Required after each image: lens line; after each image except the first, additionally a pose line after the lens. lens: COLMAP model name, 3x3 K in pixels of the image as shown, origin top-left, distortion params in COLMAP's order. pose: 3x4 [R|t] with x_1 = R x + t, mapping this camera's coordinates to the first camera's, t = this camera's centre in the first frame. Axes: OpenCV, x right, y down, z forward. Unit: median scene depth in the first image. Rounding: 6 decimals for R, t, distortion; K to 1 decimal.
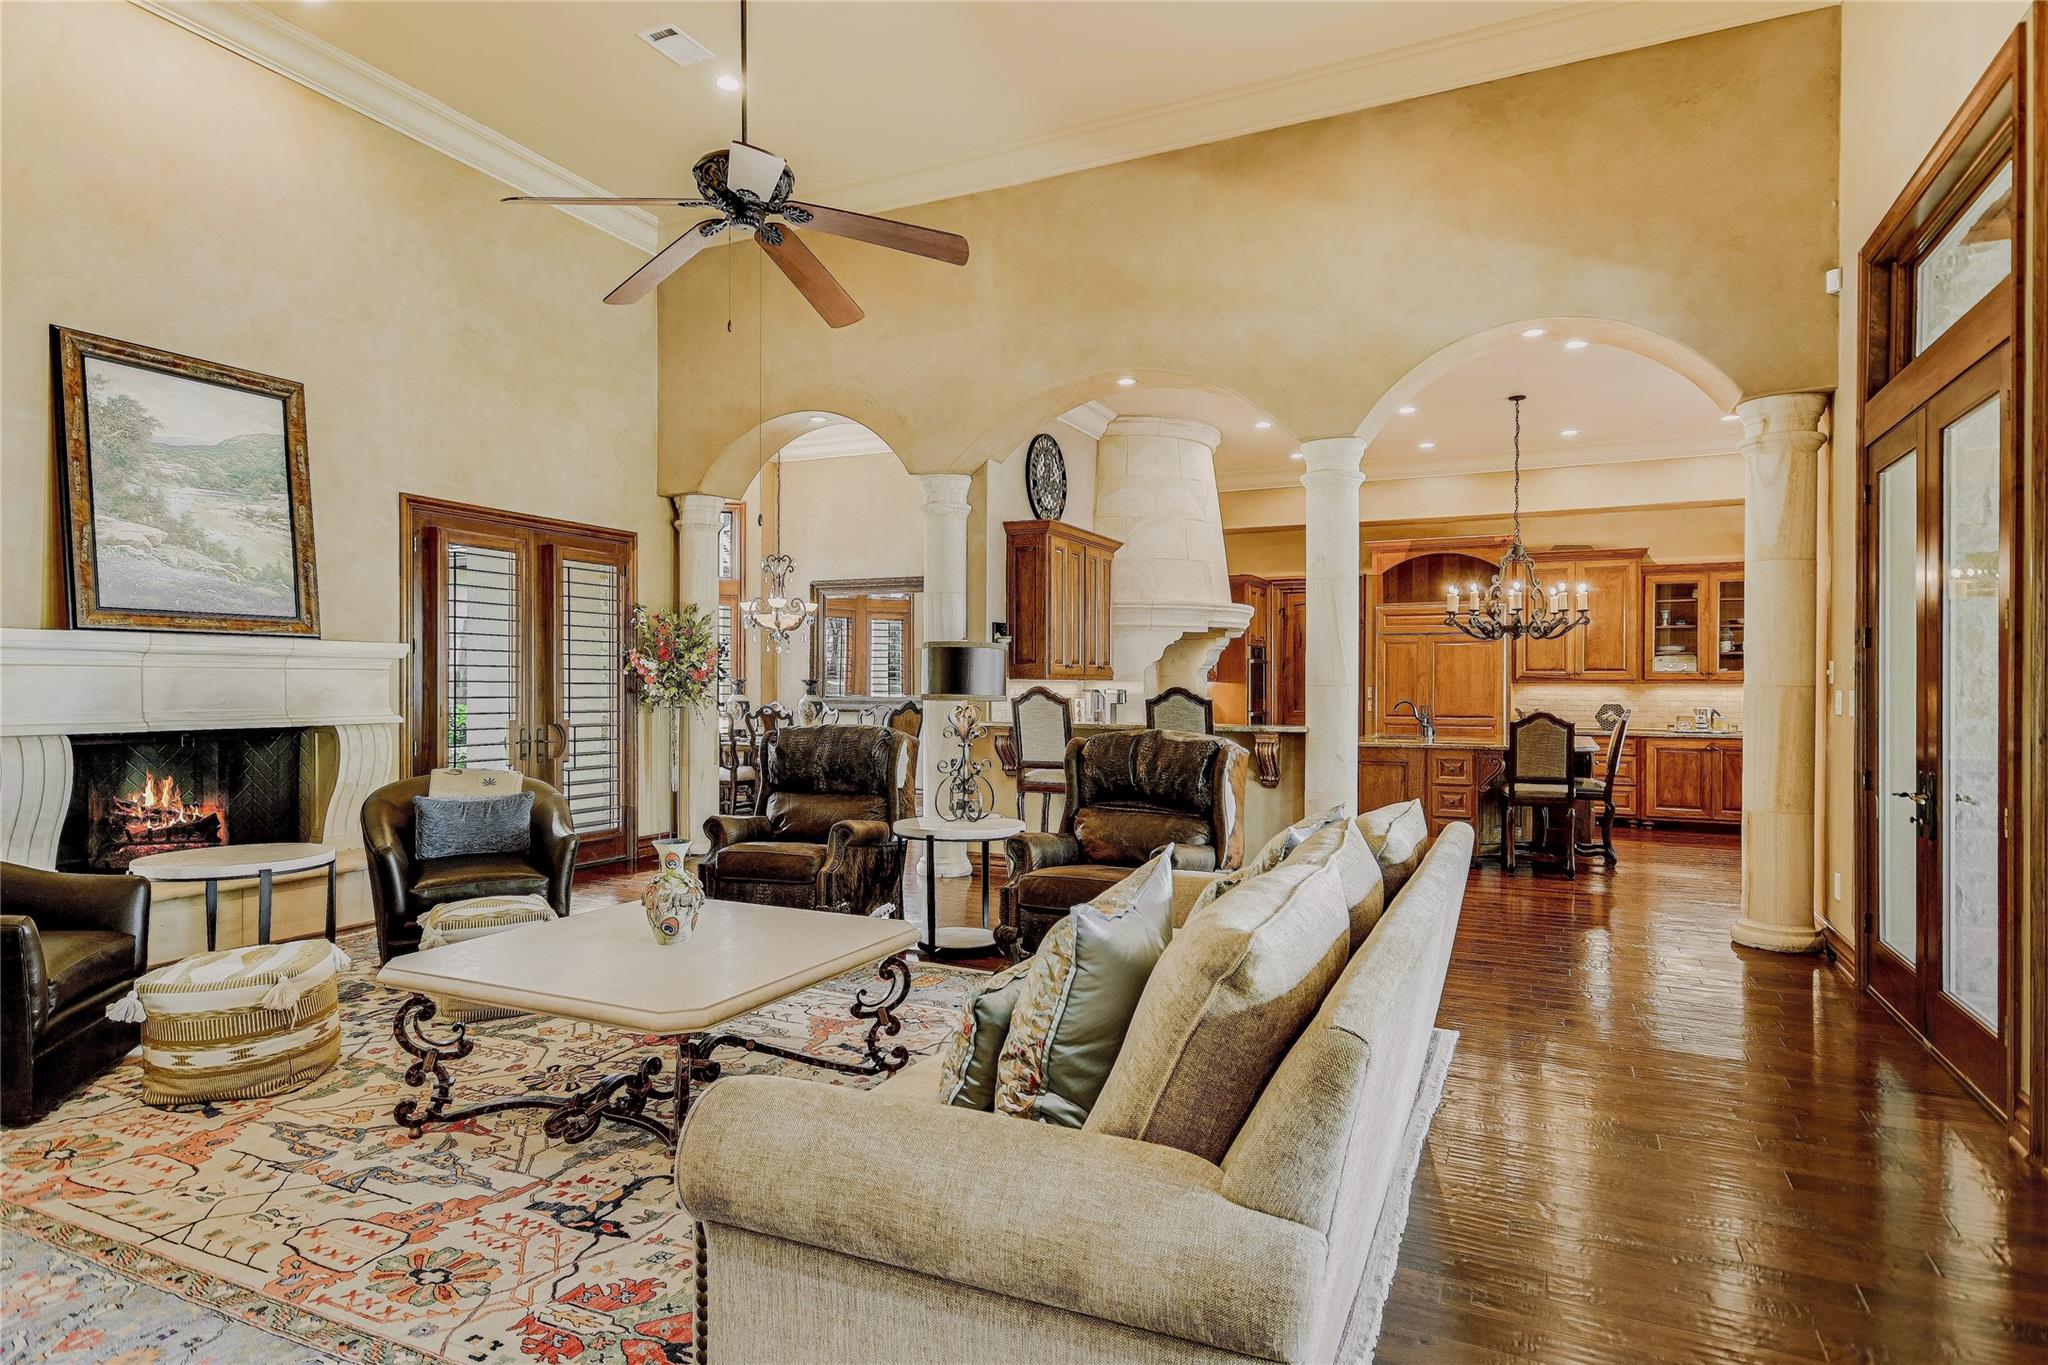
lens RADIAL K [[1096.9, 0, 1061.1], [0, 1096.9, 684.9], [0, 0, 1]] dist [0.020536, 0.002684]
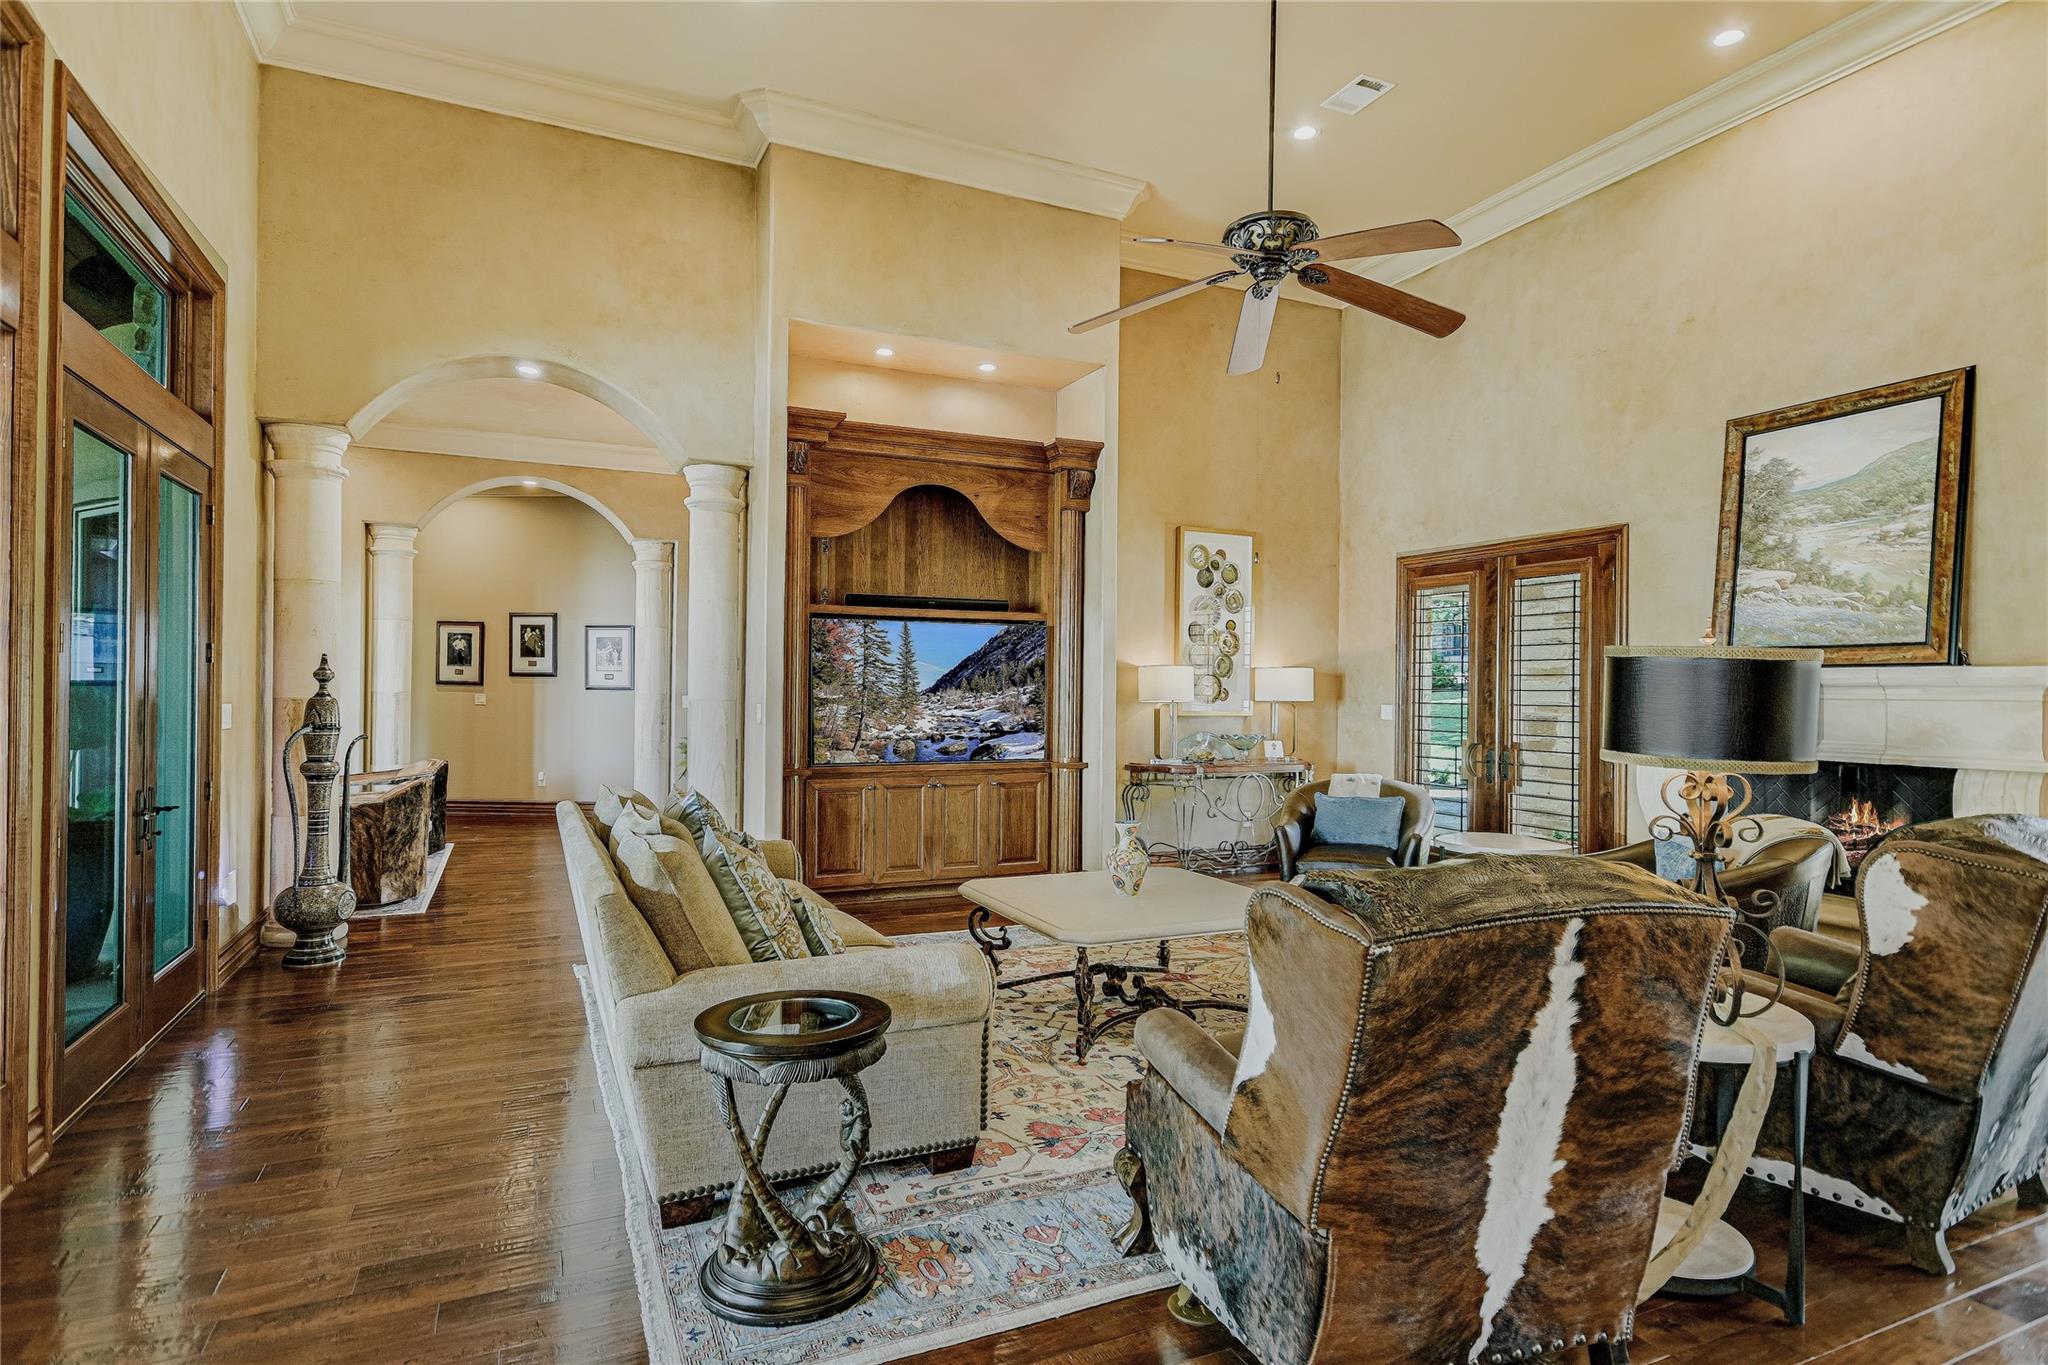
lens RADIAL K [[1096.9, 0, 1027.0], [0, 1096.9, 689.9], [0, 0, 1]] dist [0.020536, 0.002684]
pose [[-0.656108, -0.013349, -0.754549, 0.485190], [-0.016189, 0.999862, -0.003612, -0.008772], [0.754494, 0.009845, -0.656234, 1.139772]]
